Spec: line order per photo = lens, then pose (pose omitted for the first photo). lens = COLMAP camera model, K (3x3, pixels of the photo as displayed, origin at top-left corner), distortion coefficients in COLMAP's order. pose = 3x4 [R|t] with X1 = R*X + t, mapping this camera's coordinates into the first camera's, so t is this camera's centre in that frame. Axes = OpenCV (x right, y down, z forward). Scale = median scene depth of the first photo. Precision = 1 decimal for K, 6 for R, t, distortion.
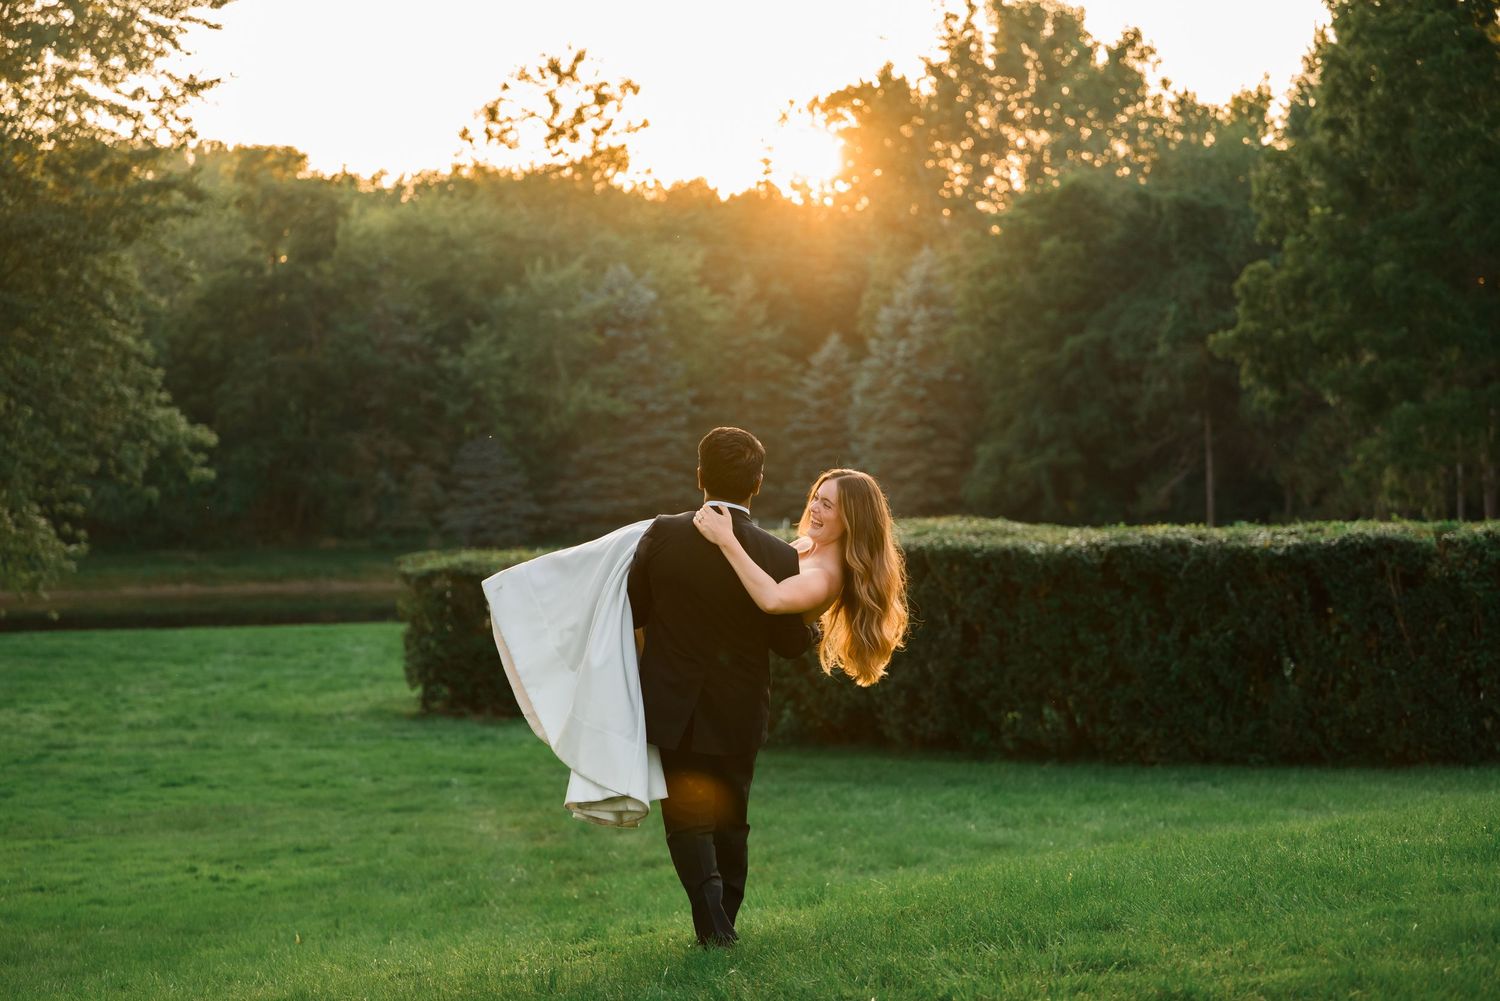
lens RADIAL K [[3001.9, 0, 745.7], [0, 3001.9, 495.5], [0, 0, 1]] dist [0.005397, 0.000000]
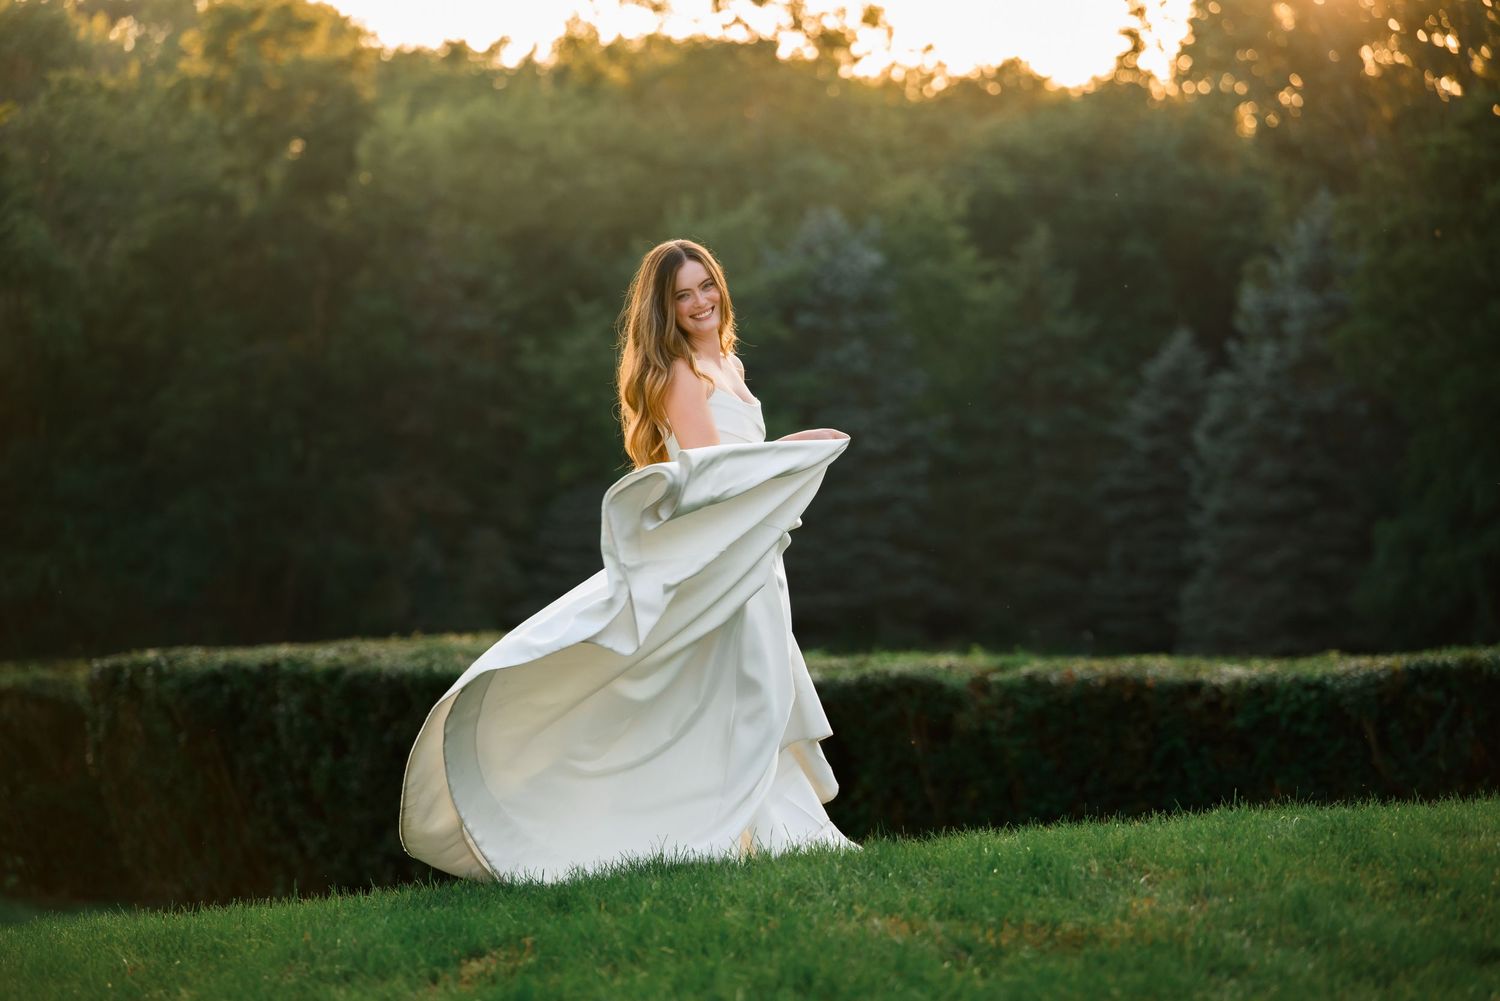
lens RADIAL K [[5267.1, 0, 746.7], [0, 5267.1, 496.3], [0, 0, 1]] dist [-0.071351, 0.000000]
pose [[0.994220, 0.025556, -0.104278, 0.077770], [-0.027311, 0.999508, -0.015437, -0.002459], [0.103833, 0.018196, 0.994428, -0.083763]]
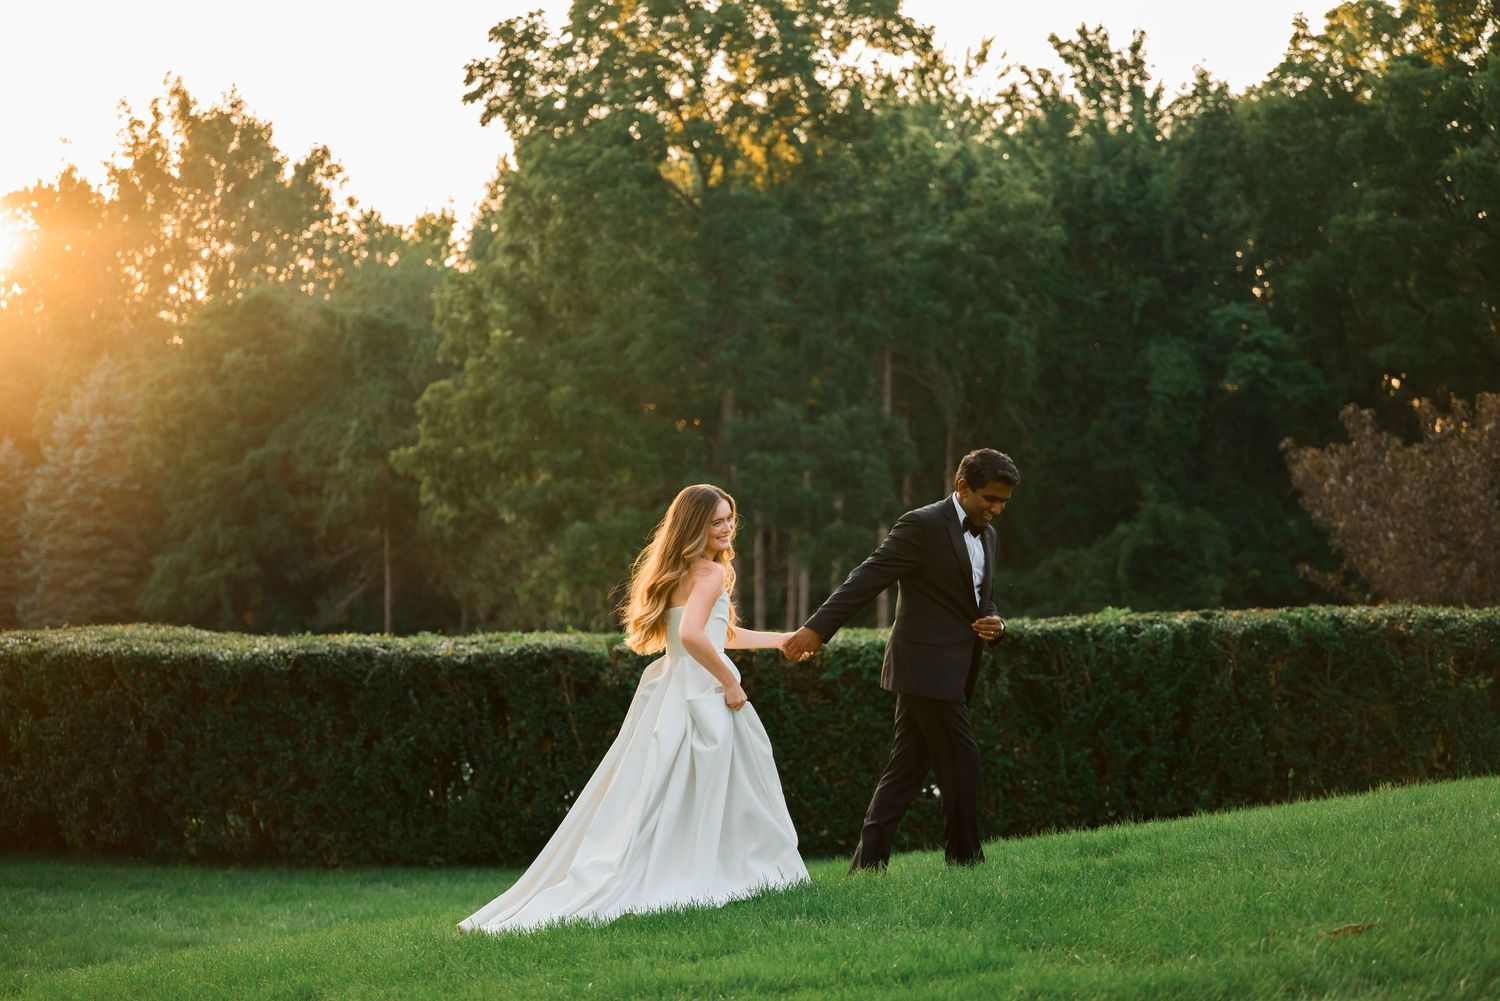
lens RADIAL K [[3001.9, 0, 755.9], [0, 3001.9, 504.6], [0, 0, 1]] dist [0.005397, 0.000000]
pose [[0.962024, 0.023552, 0.271945, -0.002098], [-0.013957, 0.999212, -0.037162, 0.000496], [-0.272606, 0.031955, 0.961595, -0.007794]]
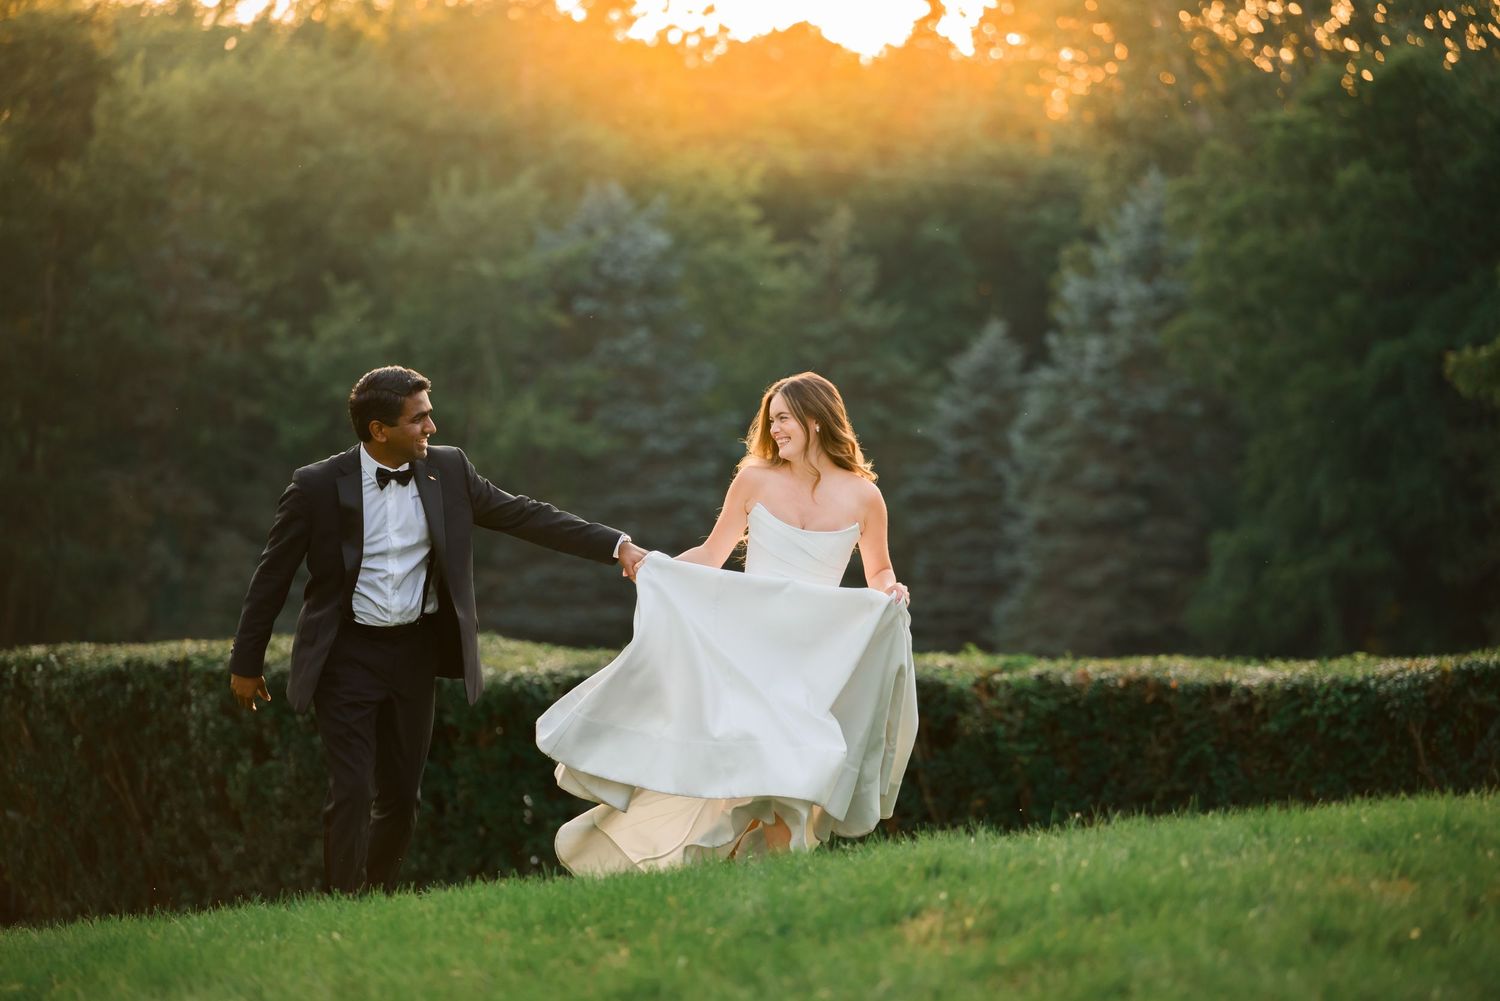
lens RADIAL K [[5809.8, 0, 750.6], [0, 5809.8, 505.3], [0, 0, 1]] dist [-0.093459, 0.000000]
pose [[0.997960, 0.034902, -0.053451, 0.062089], [-0.035865, 0.999209, -0.017171, -0.000317], [0.052810, 0.019053, 0.998423, -0.091855]]
